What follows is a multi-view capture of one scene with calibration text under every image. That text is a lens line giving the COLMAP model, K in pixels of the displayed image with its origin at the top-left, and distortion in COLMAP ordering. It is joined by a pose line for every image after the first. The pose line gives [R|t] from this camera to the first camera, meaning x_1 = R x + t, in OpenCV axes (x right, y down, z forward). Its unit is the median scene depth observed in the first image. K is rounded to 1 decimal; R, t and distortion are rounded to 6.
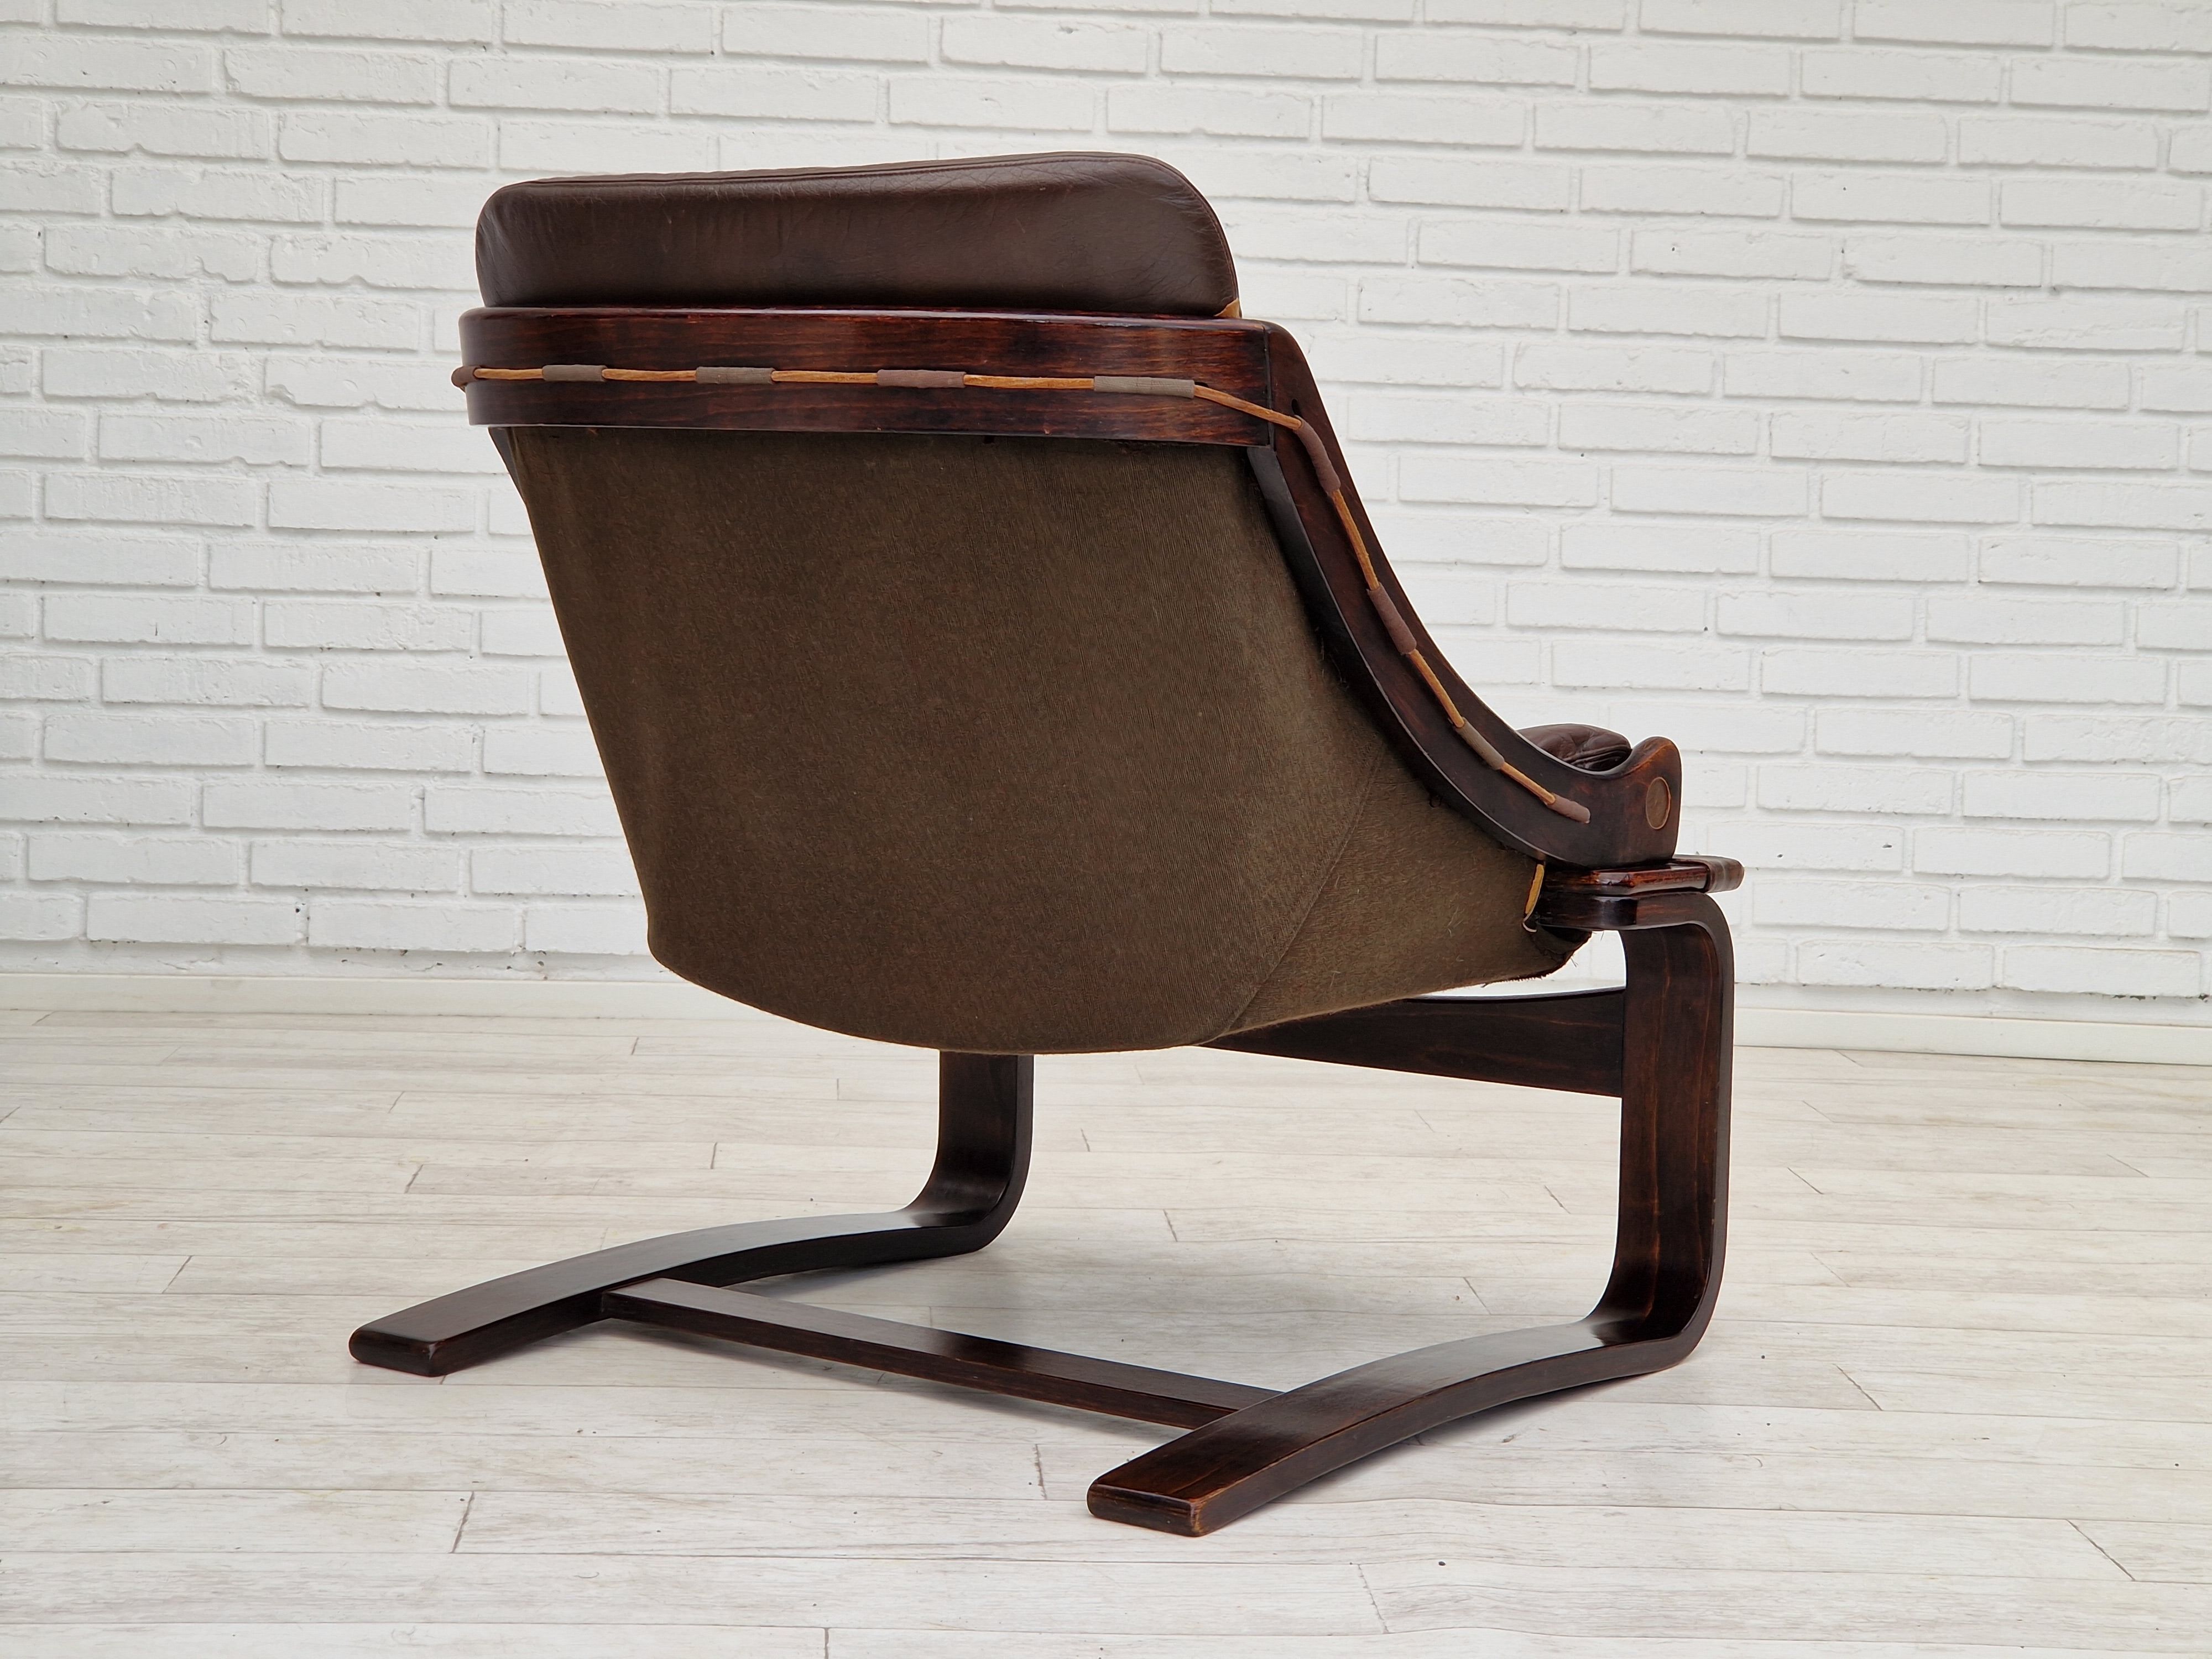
lens RADIAL K [[4400.3, 0, 1147.4], [0, 4400.3, 776.1], [0, 0, 1]] dist [0.029525, 0.374384]
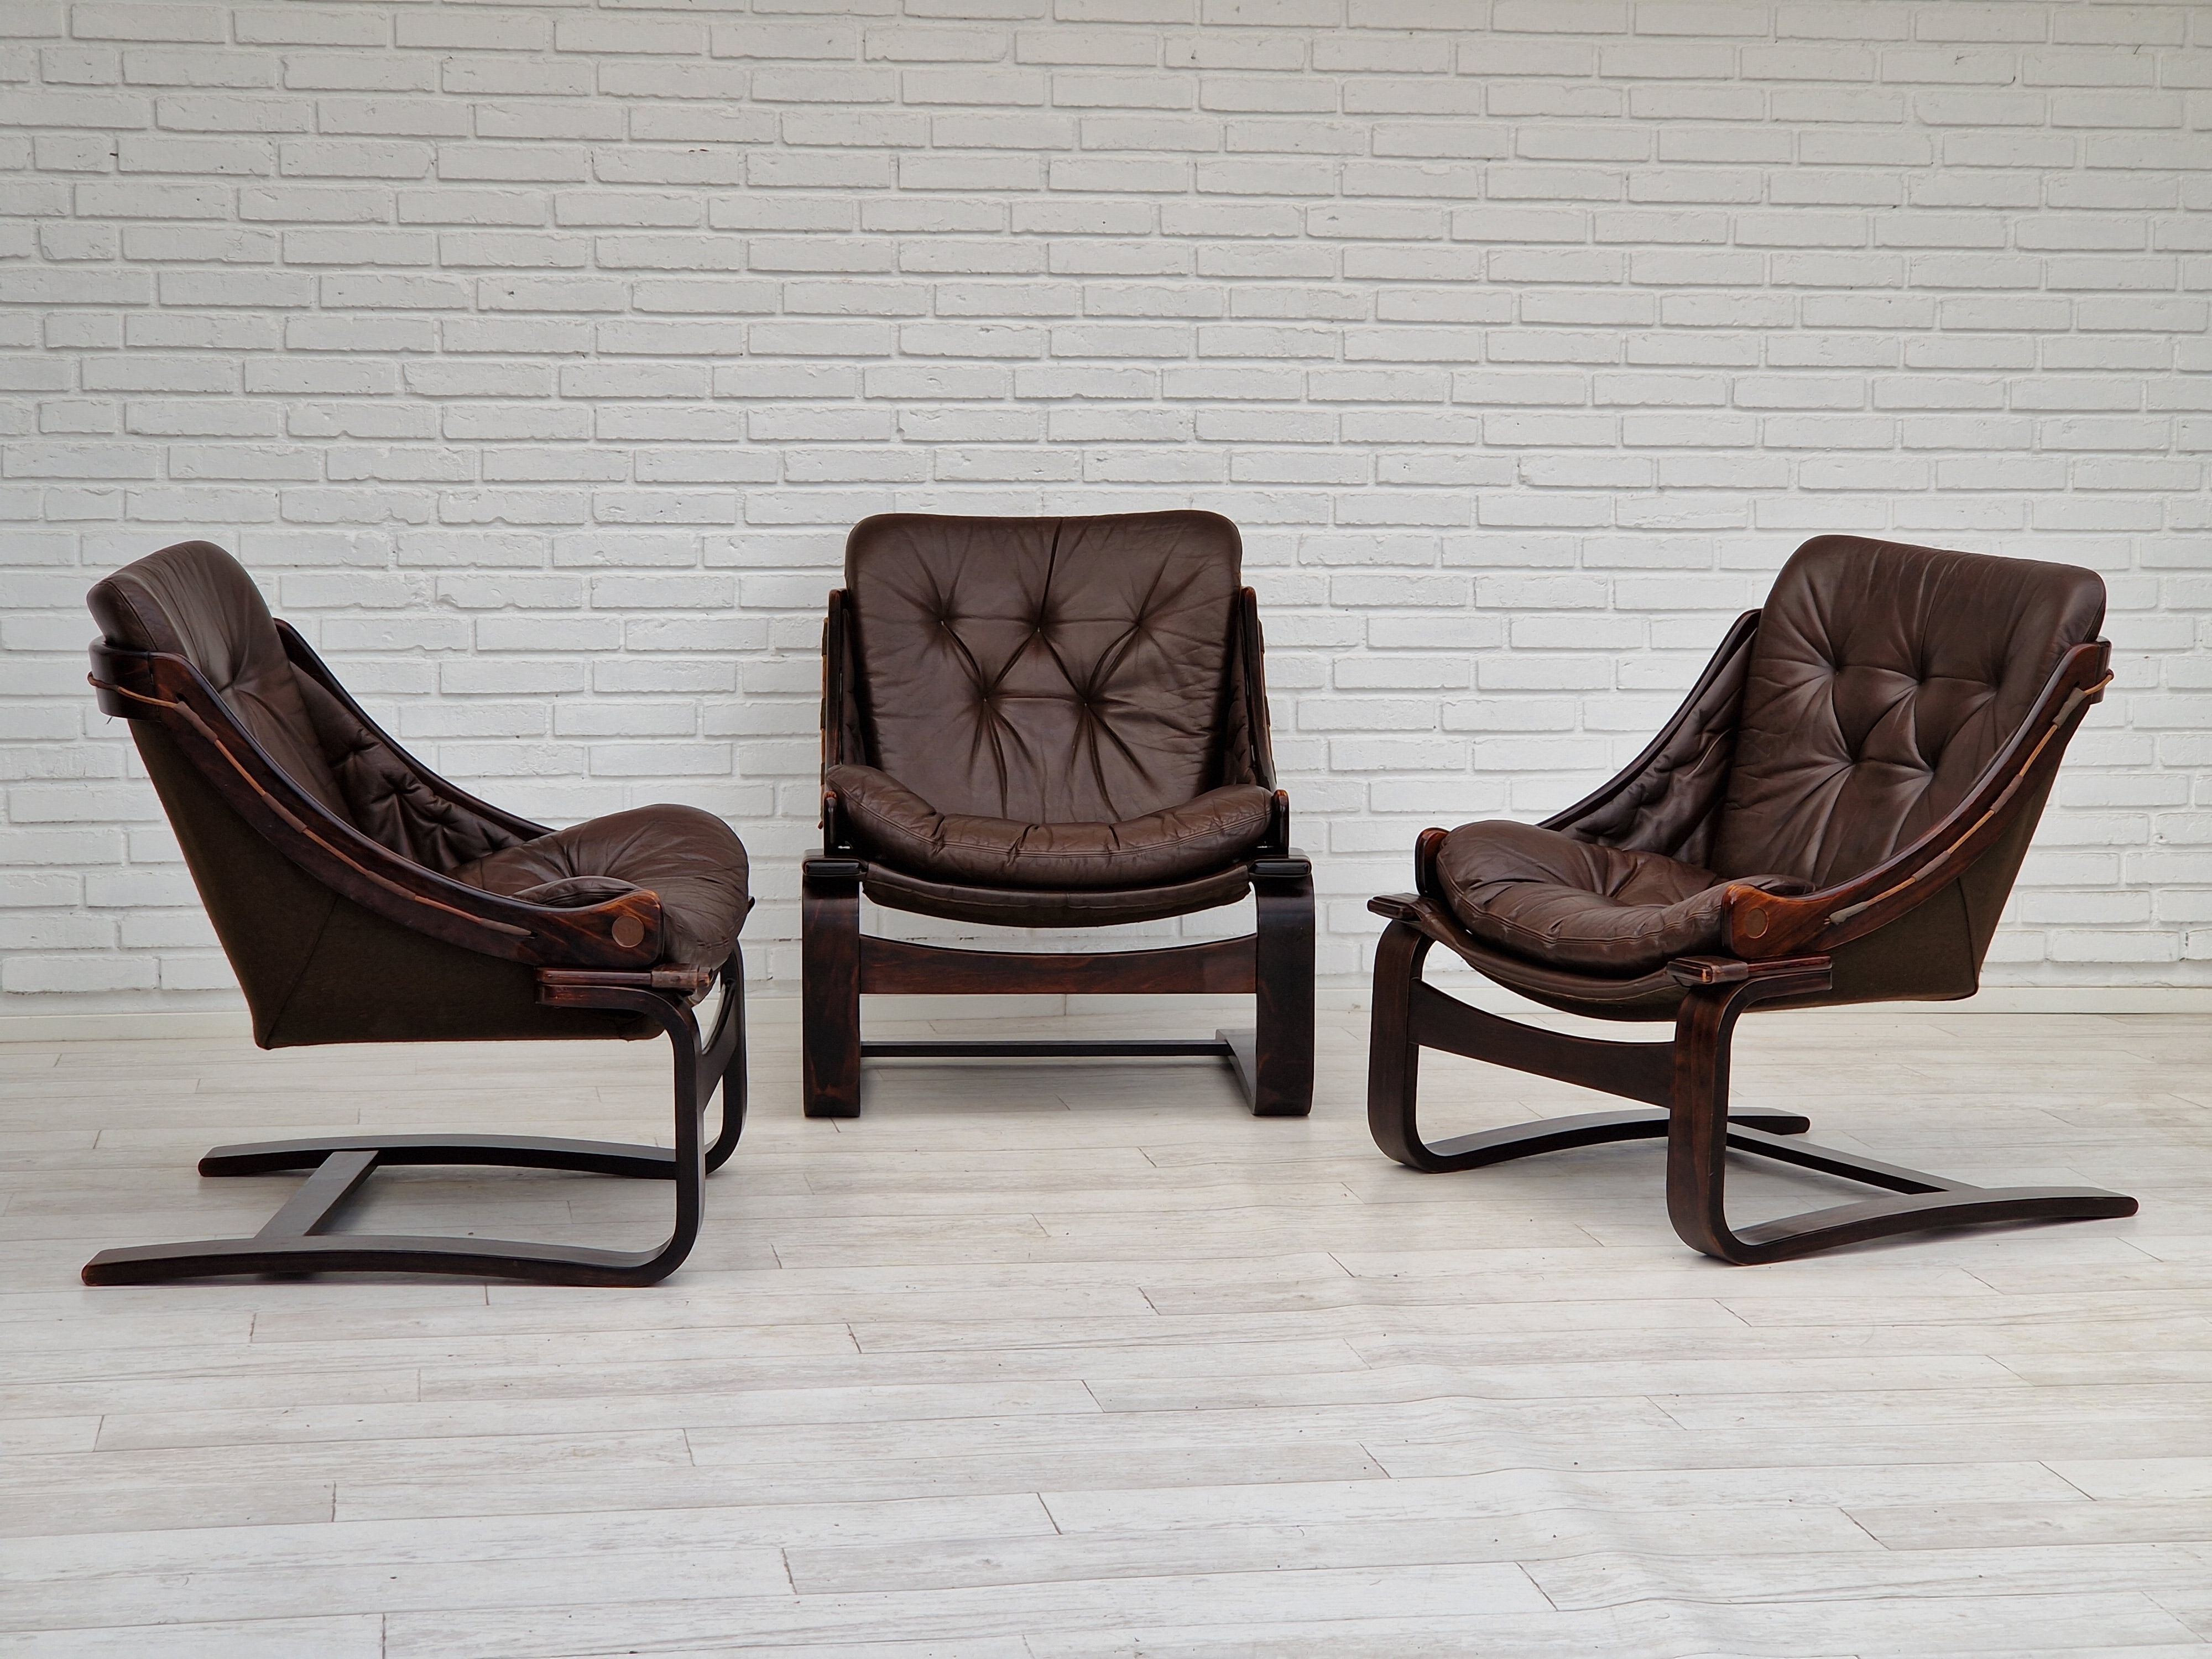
lens RADIAL K [[4532.7, 0, 1179.1], [0, 4532.7, 771.1], [0, 0, 1]] dist [-0.320518, 4.598572]
pose [[0.993724, -0.033599, 0.106692, -0.118305], [0.031165, 0.999216, 0.024405, -0.059418], [-0.107428, -0.020927, 0.993993, -0.480629]]
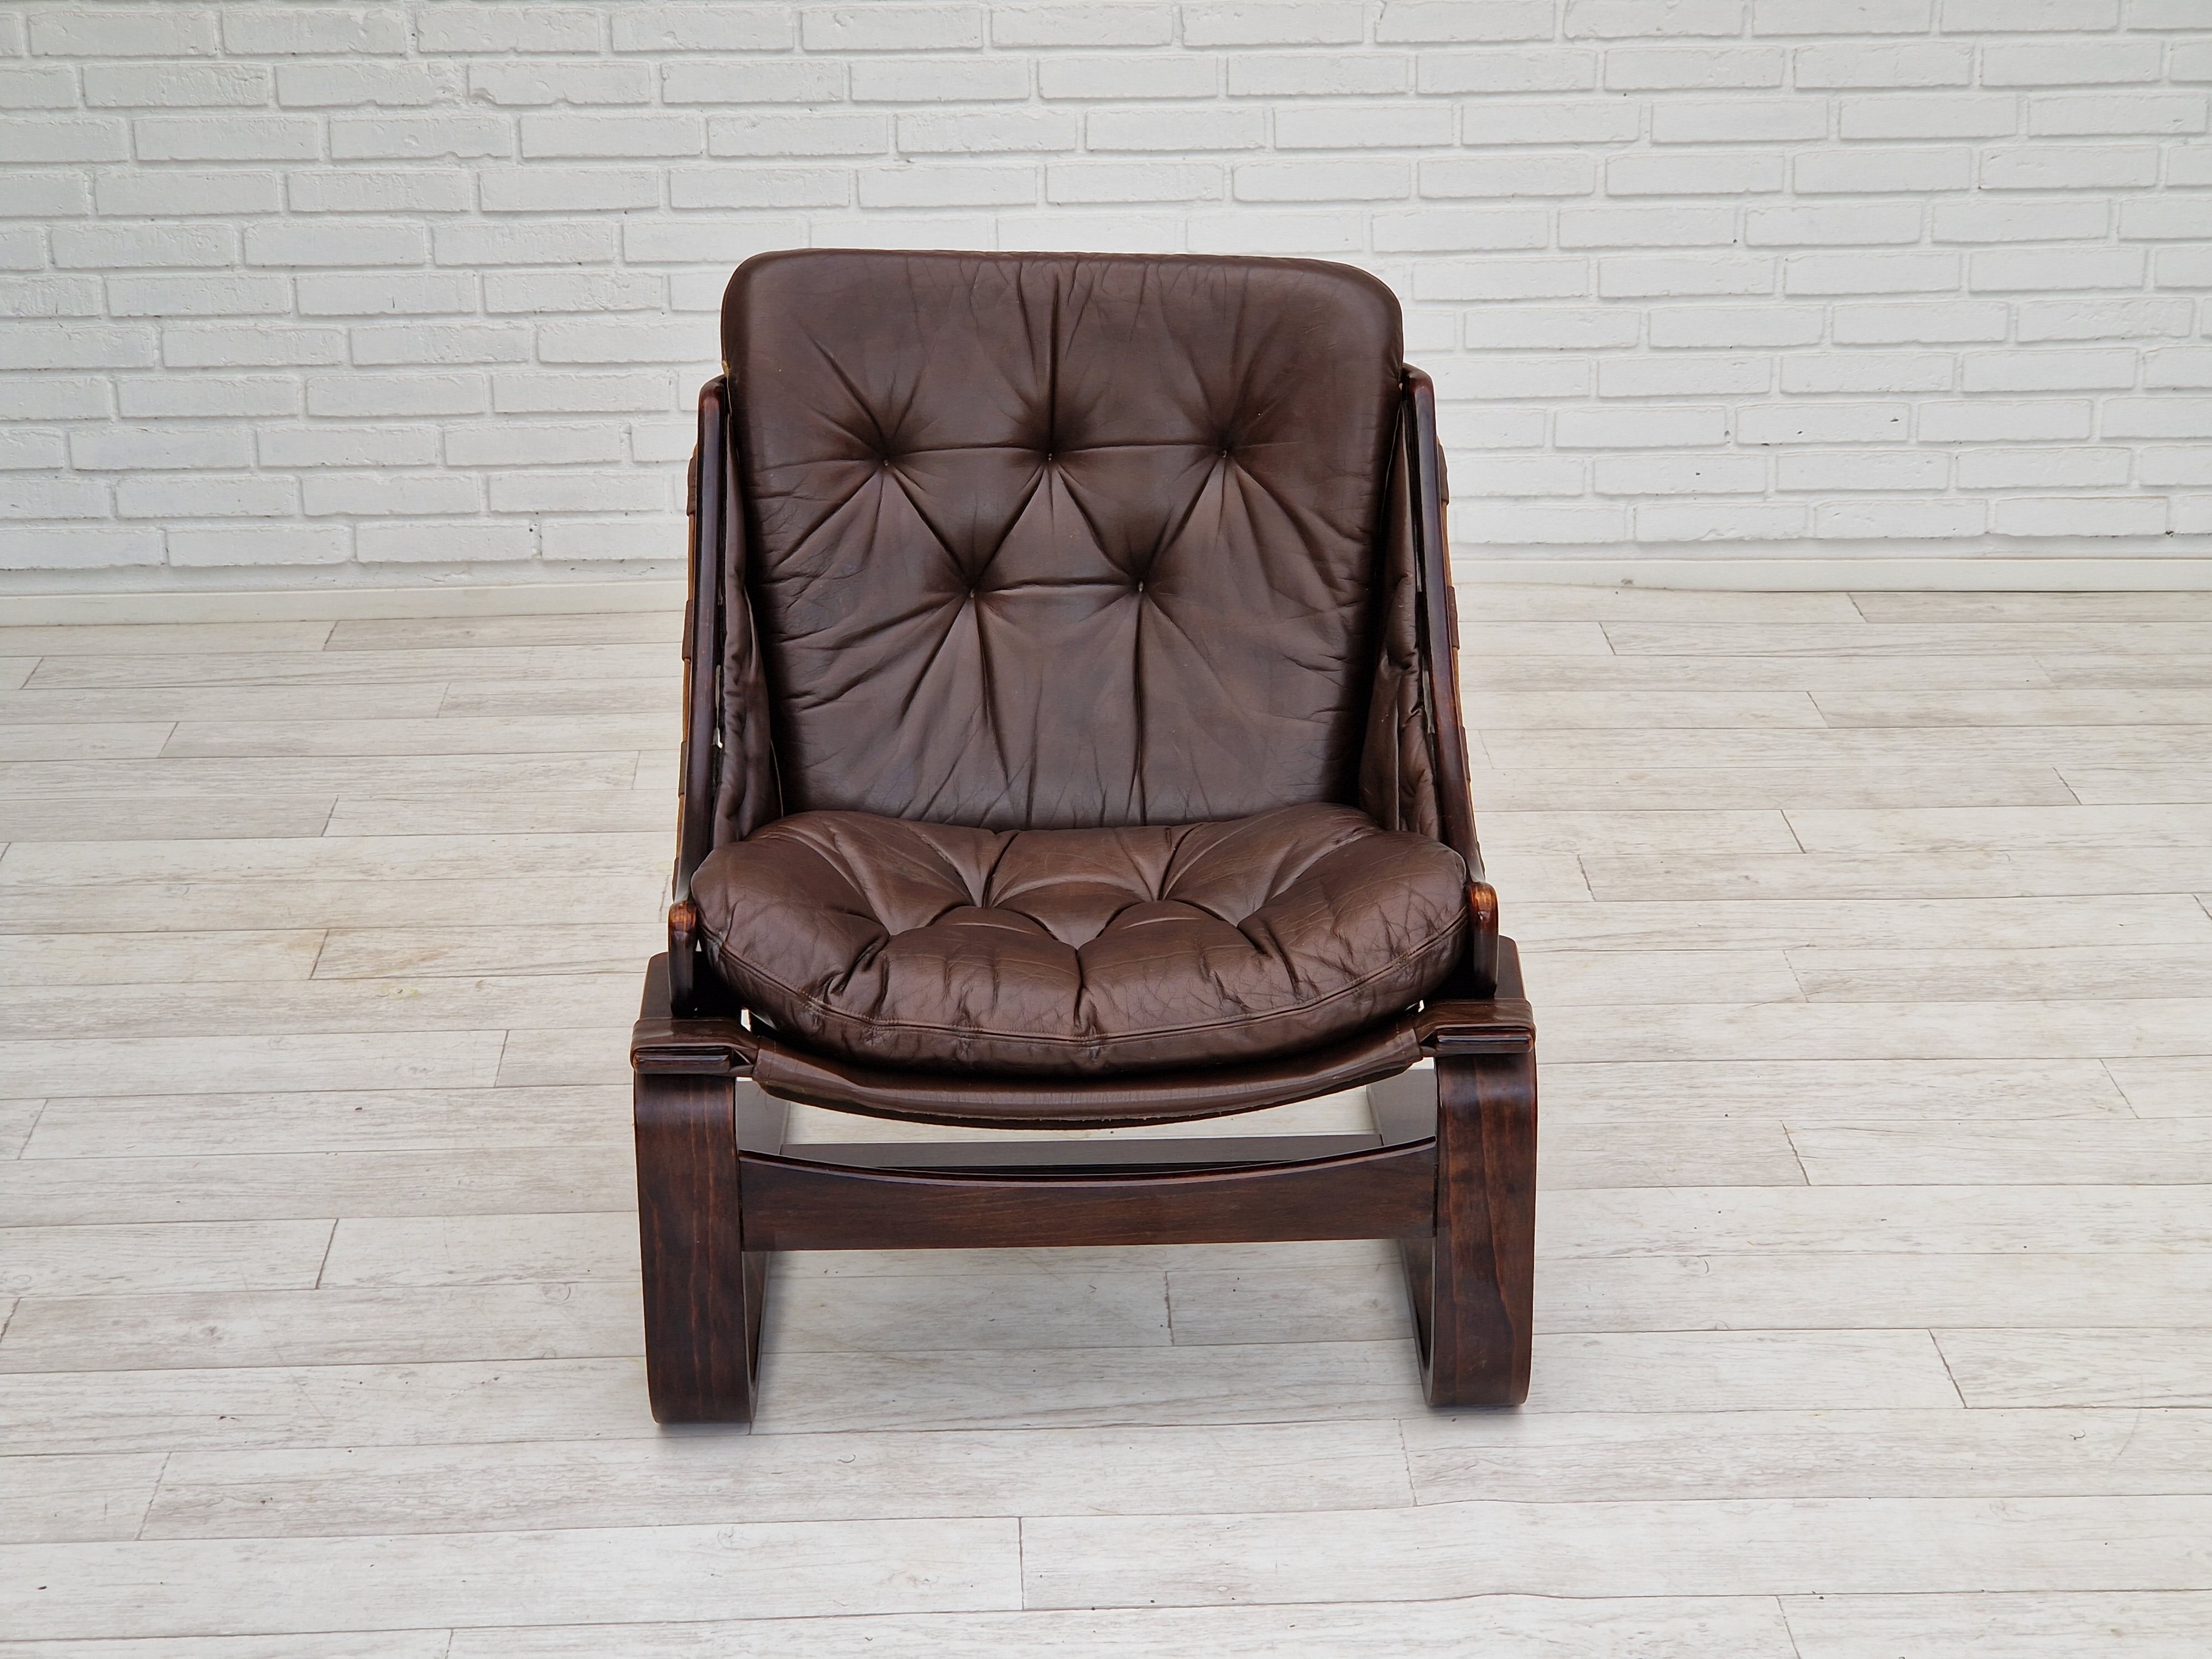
lens RADIAL K [[4447.3, 0, 1108.8], [0, 4447.3, 890.4], [0, 0, 1]] dist [0.021278, 0.602314]
pose [[0.998570, -0.026046, -0.046678, 0.014457], [0.038102, 0.959289, 0.279846, -0.206158], [0.037489, -0.281224, 0.958909, -0.163199]]
